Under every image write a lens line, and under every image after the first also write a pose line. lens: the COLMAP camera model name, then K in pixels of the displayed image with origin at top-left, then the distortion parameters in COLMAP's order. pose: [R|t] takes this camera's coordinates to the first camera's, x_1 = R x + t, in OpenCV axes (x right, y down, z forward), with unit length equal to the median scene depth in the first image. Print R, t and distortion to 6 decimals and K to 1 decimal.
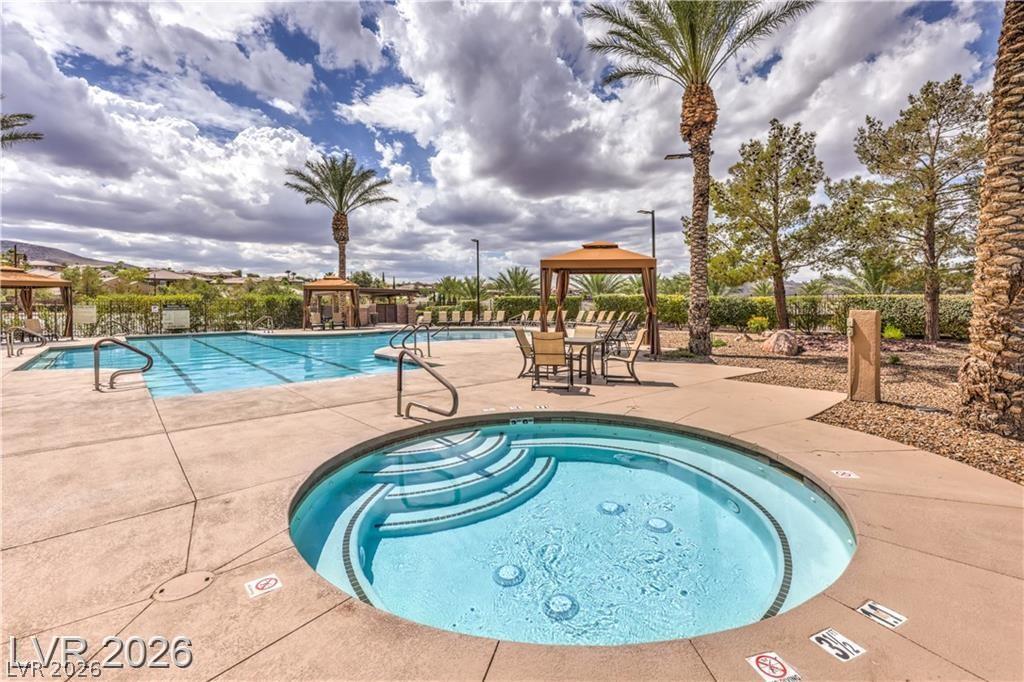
lens RADIAL K [[461.6, 0, 515.3], [0, 461.6, 309.0], [0, 0, 1]] dist [0.000304, 0.000212]
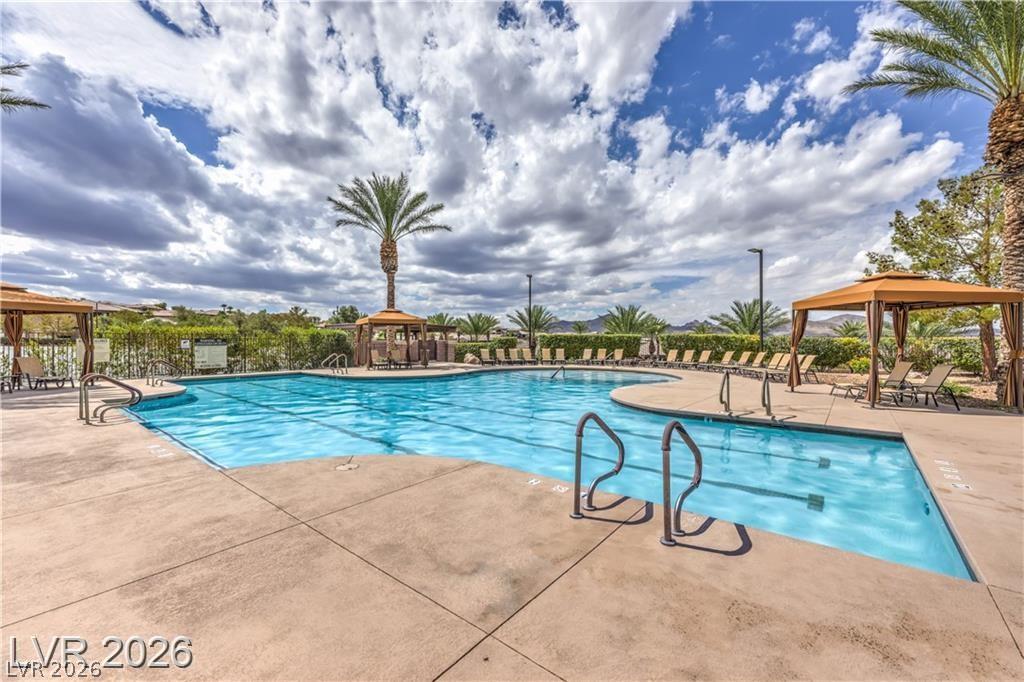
lens RADIAL K [[422.3, 0, 511.6], [0, 422.3, 343.0], [0, 0, 1]] dist [-0.002251, -0.000235]
pose [[0.986484, 0.009870, 0.163561, -0.334034], [-0.008749, 0.999933, -0.007569, -0.001355], [-0.163625, 0.006036, 0.986504, 0.181899]]
